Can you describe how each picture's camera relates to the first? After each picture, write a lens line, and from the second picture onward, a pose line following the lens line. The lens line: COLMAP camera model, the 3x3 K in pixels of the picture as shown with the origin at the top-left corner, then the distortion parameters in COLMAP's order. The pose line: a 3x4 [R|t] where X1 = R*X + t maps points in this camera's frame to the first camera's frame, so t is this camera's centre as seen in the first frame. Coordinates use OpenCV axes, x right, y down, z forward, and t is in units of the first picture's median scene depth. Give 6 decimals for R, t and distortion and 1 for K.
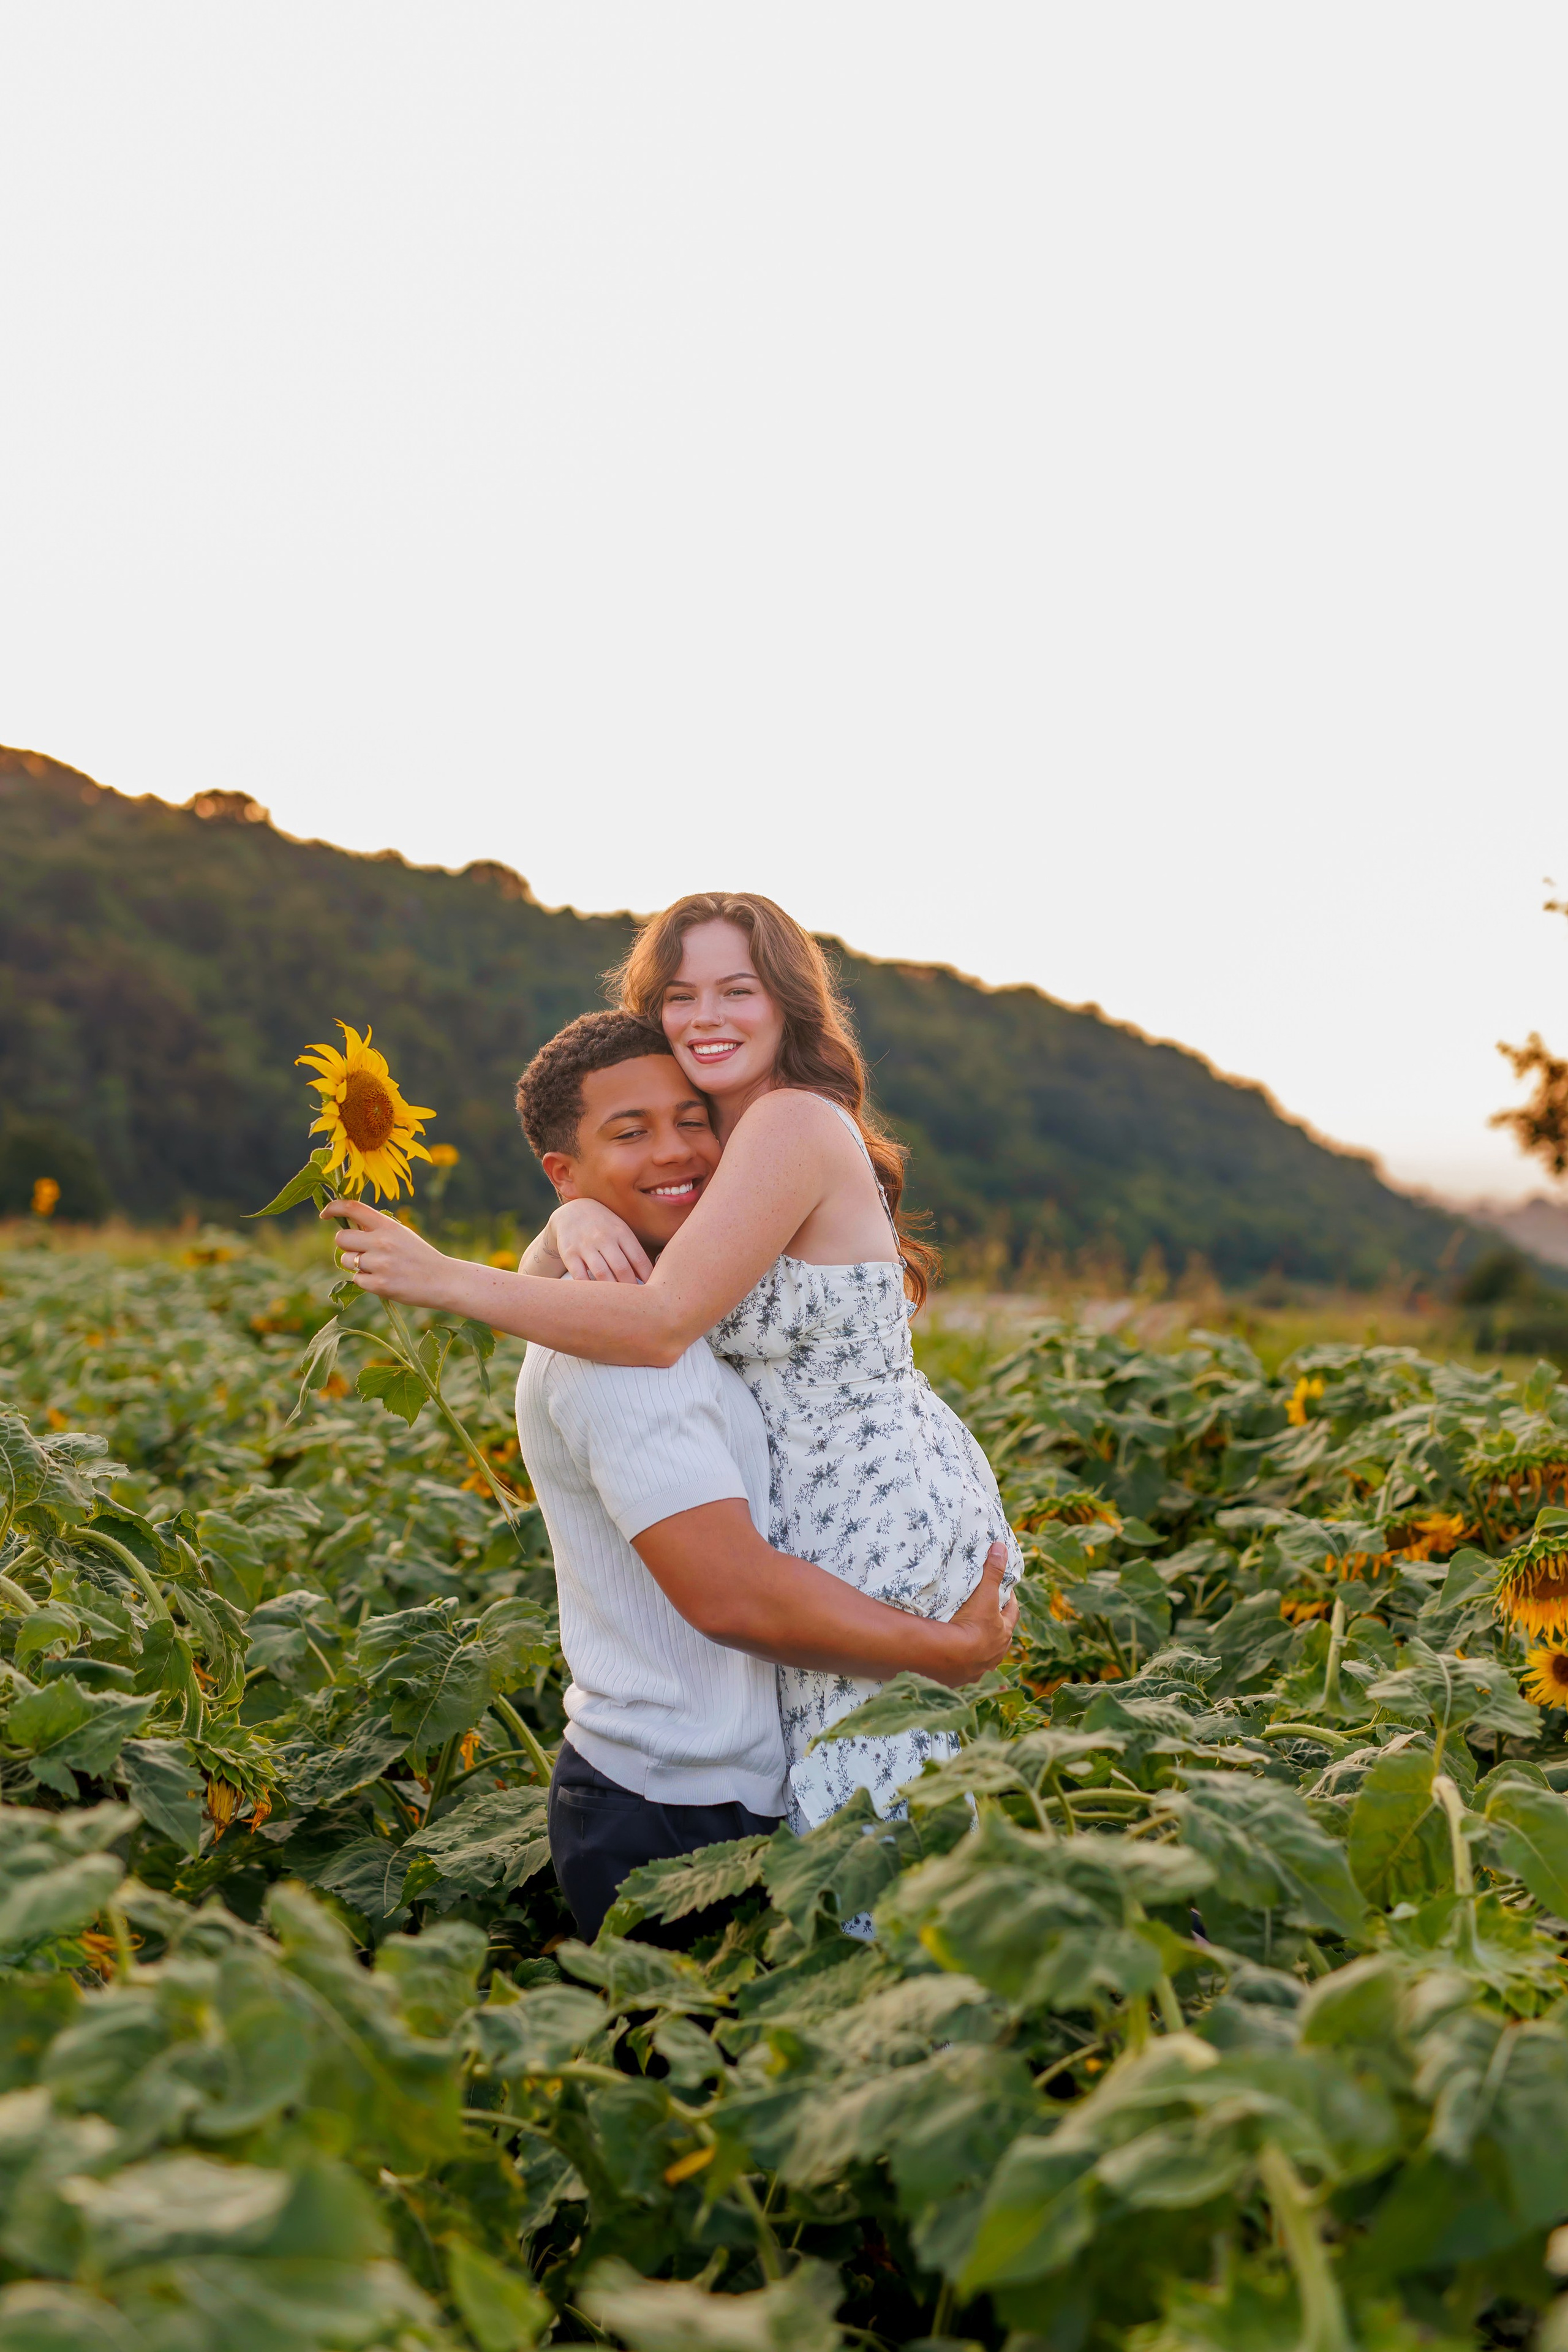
lens RADIAL K [[3272.2, 0, 786.1], [0, 3272.2, 1188.9], [0, 0, 1]] dist [0.001069, 0.036214]
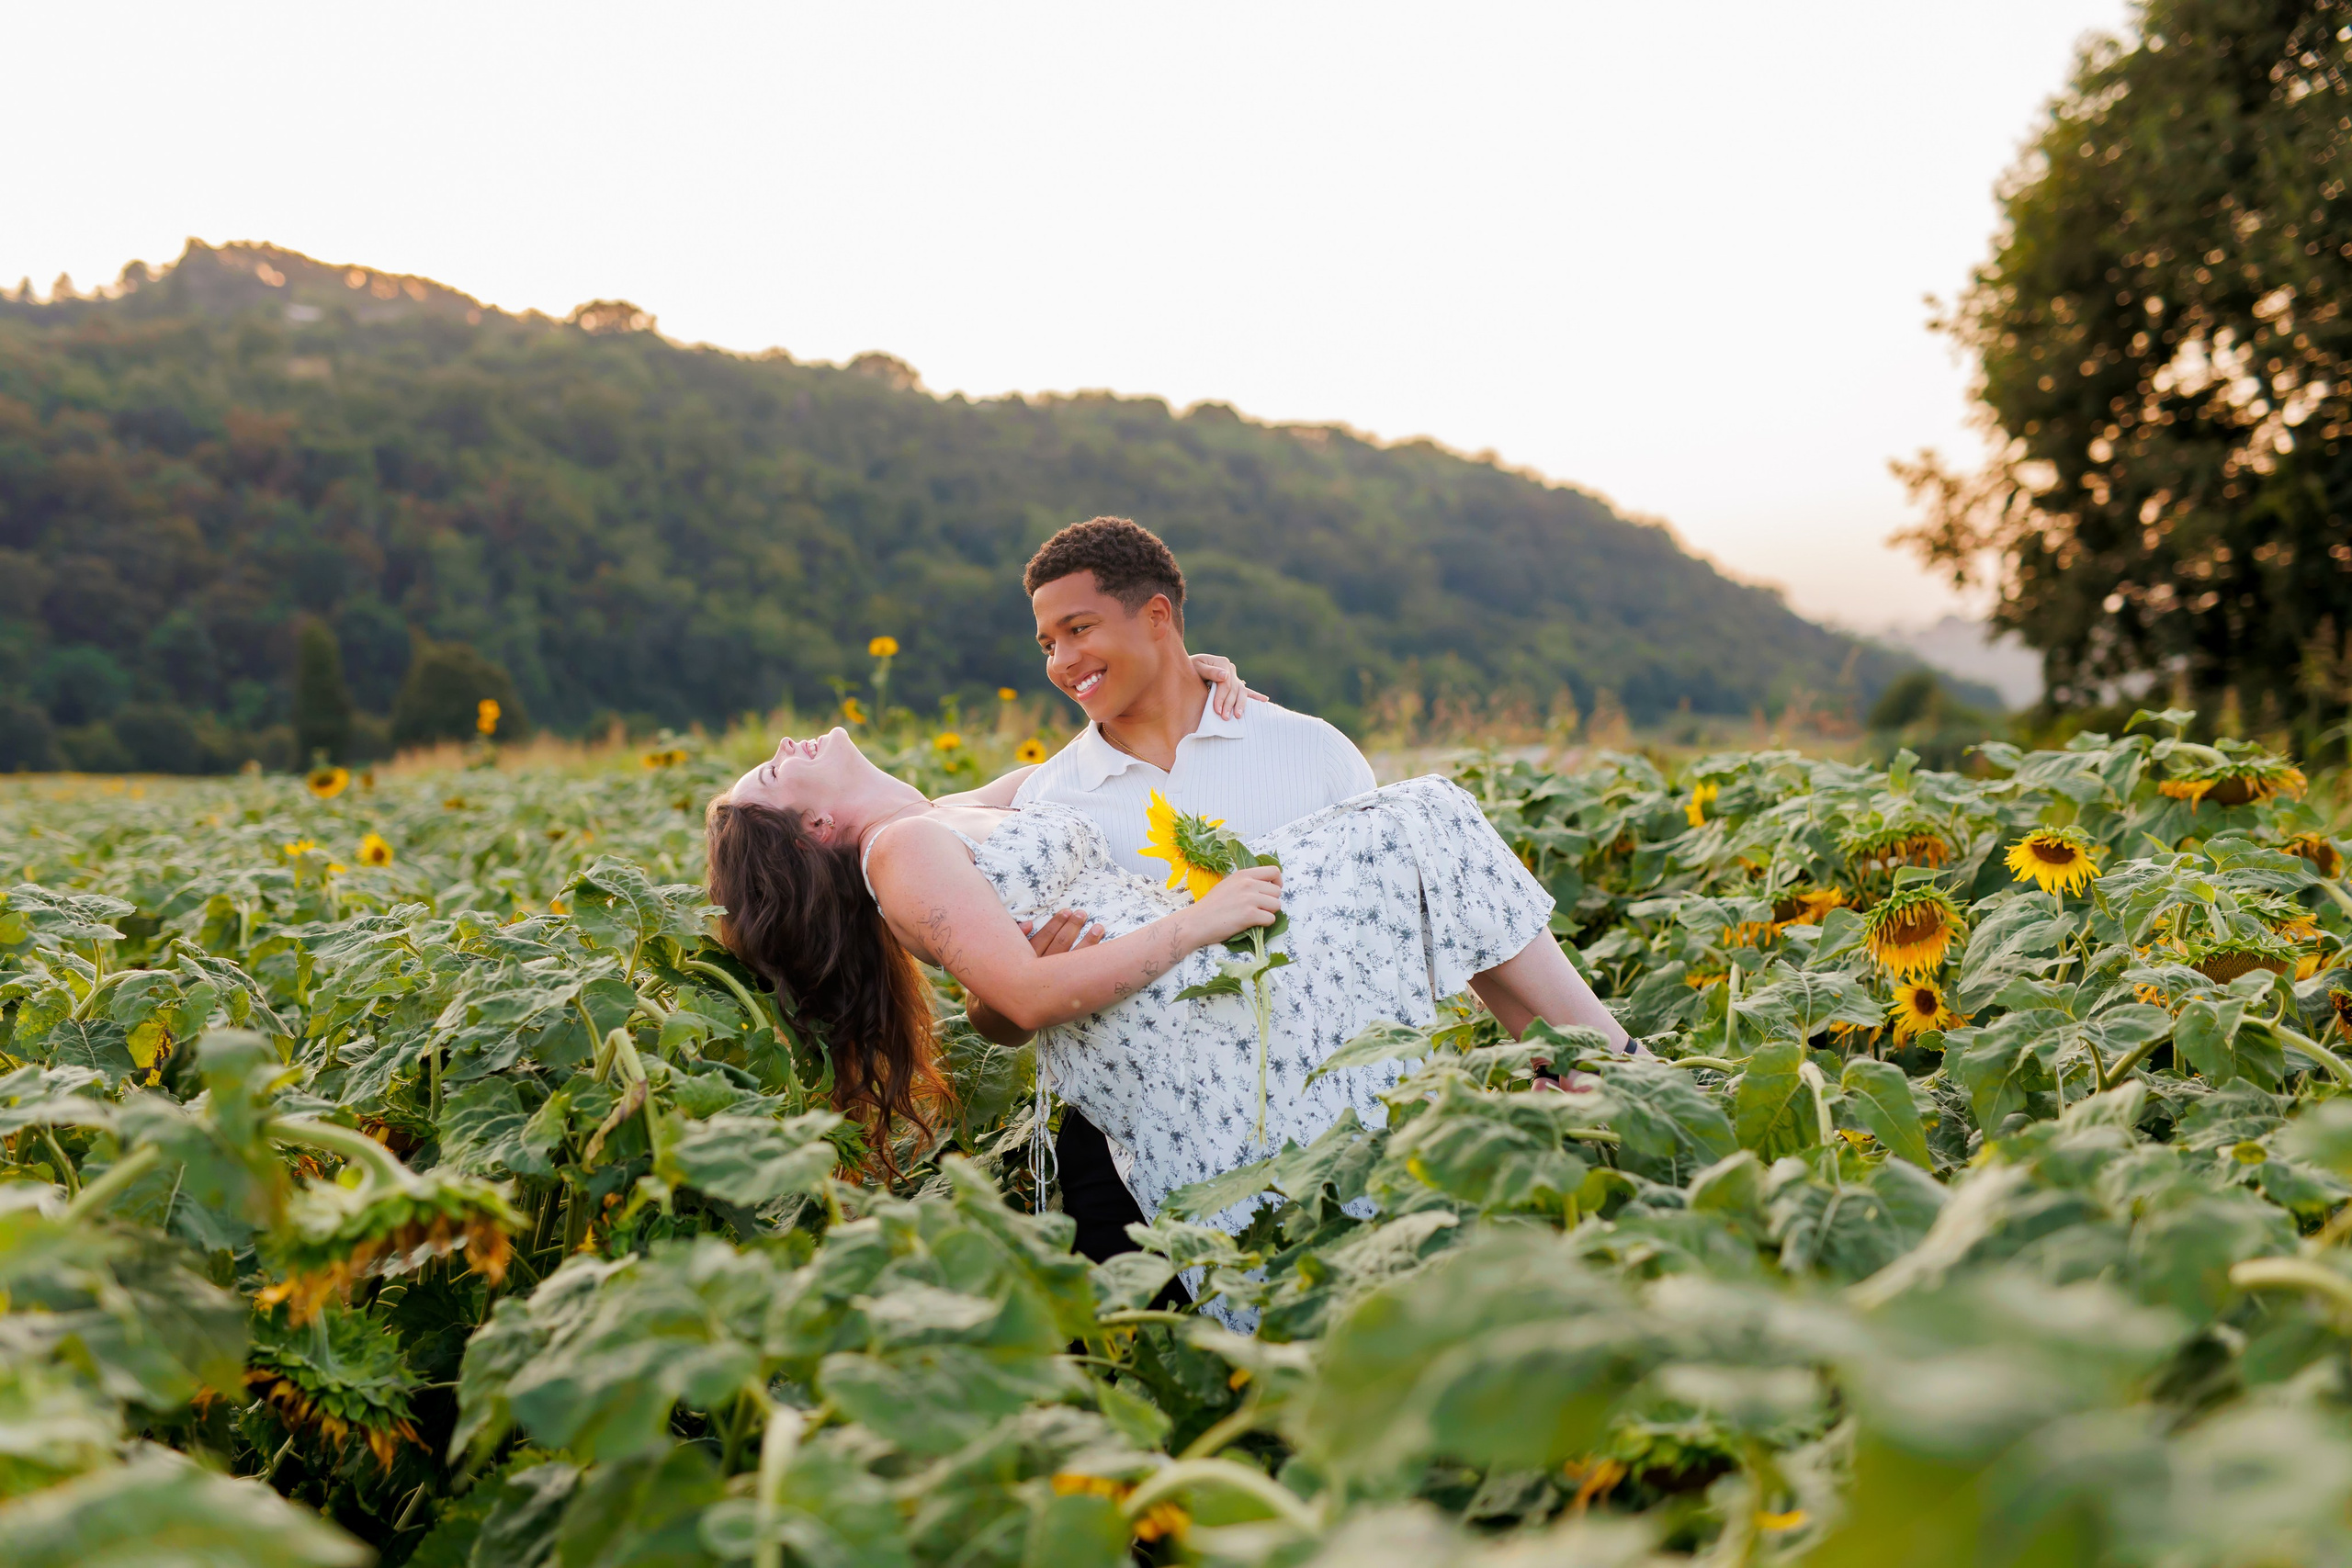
lens RADIAL K [[3273.2, 0, 1118.4], [0, 3273.2, 791.8], [0, 0, 1]] dist [0.000102, 0.040012]
pose [[0.997190, -0.070278, -0.025962, -0.016990], [0.071239, 0.996729, 0.038156, 0.005342], [0.023195, -0.039899, 0.998934, -0.185898]]
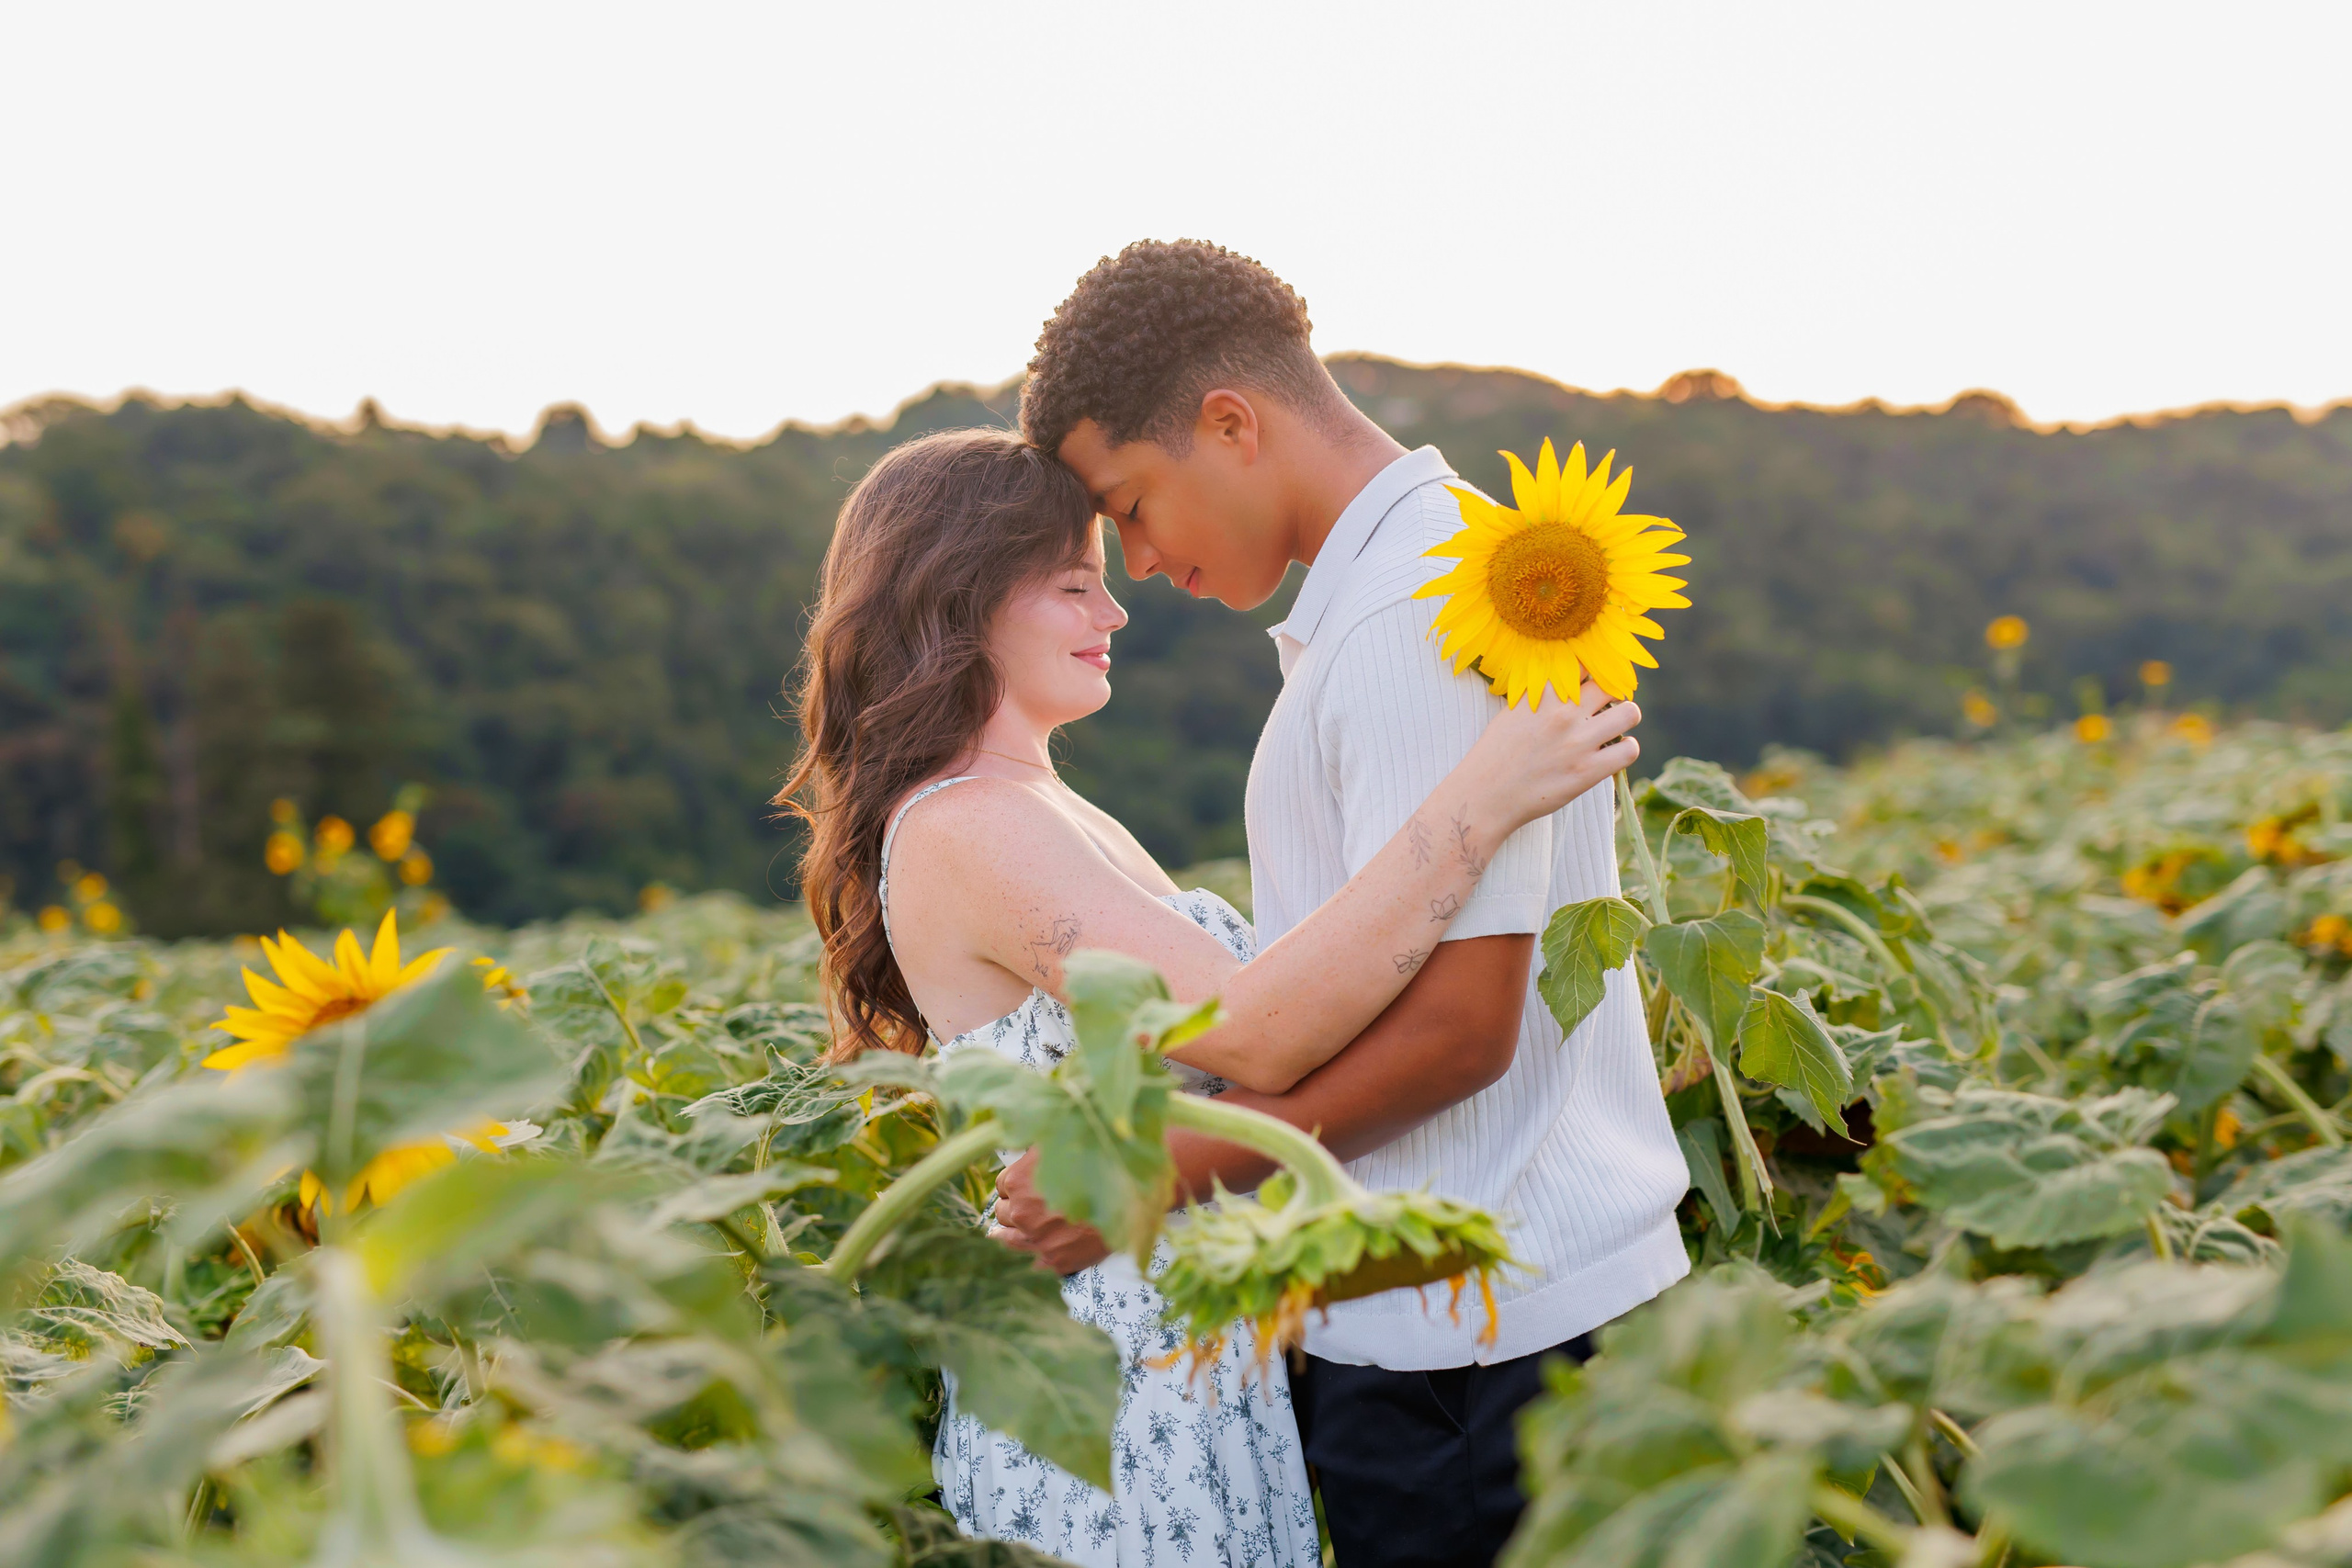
lens RADIAL K [[3274.0, 0, 1155.0], [0, 3274.0, 781.6], [0, 0, 1]] dist [0.015718, -0.029356]
pose [[0.928607, -0.144759, -0.341662, -0.050741], [0.146152, 0.989022, -0.021811, 0.056335], [0.341069, -0.029680, 0.939570, 0.054684]]
